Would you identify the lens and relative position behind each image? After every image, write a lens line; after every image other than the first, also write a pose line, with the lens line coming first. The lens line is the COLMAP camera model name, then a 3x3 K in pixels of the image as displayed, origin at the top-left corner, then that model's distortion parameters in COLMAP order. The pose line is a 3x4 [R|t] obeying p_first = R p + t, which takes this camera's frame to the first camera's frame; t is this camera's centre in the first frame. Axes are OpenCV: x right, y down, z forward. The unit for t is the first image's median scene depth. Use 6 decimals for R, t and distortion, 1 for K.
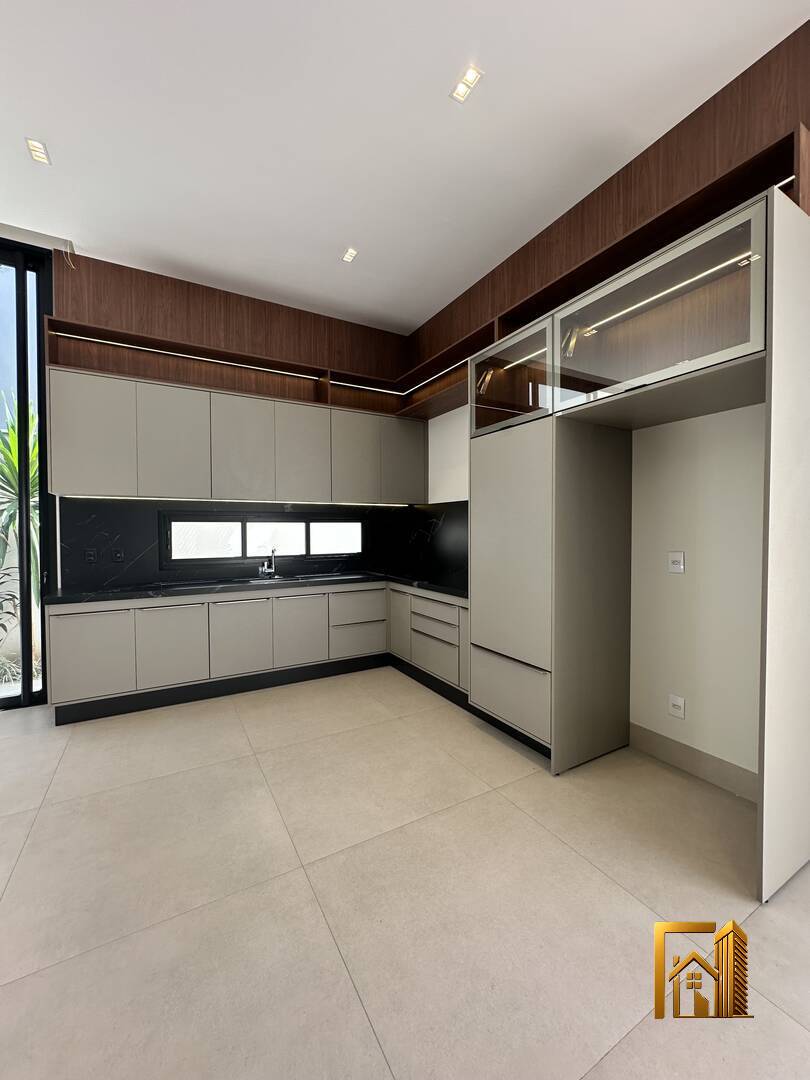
lens RADIAL K [[429.9, 0, 405.0], [0, 429.9, 540.0], [0, 0, 1]] dist [-0.000686, 0.000104]
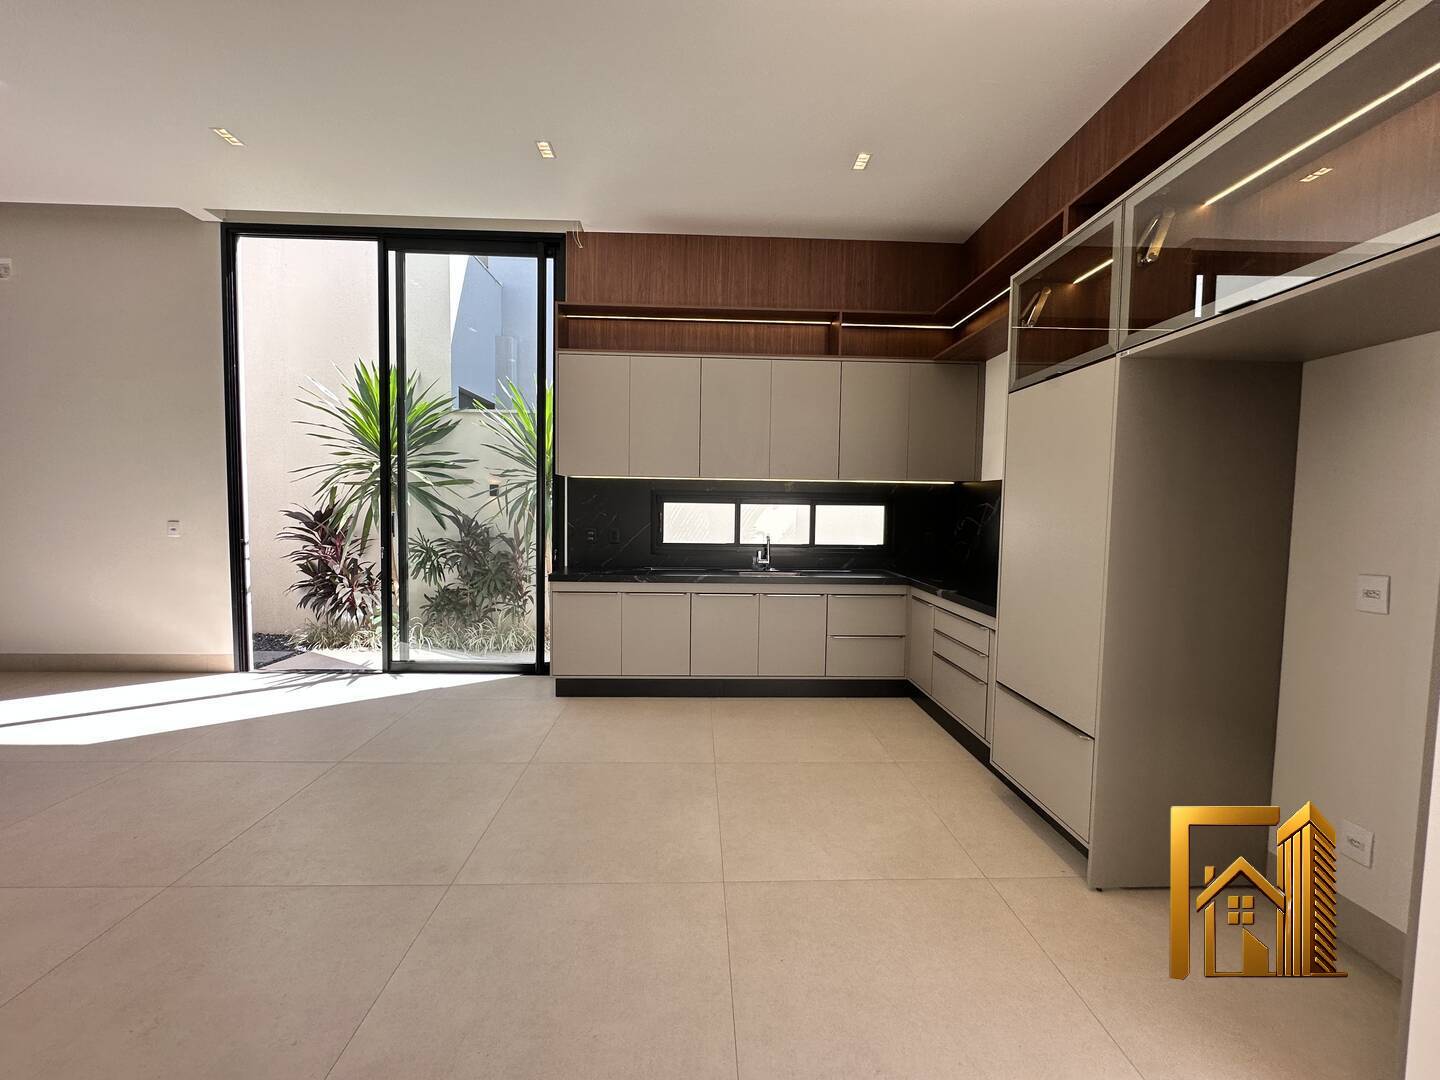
lens RADIAL K [[573.2, 0, 717.5], [0, 573.2, 539.9], [0, 0, 1]] dist [-0.000686, 0.000104]
pose [[0.886716, 0.045272, -0.460093, 0.139480], [-0.030614, 0.998759, 0.039275, -0.014893], [0.461301, -0.020740, 0.887001, -0.045139]]
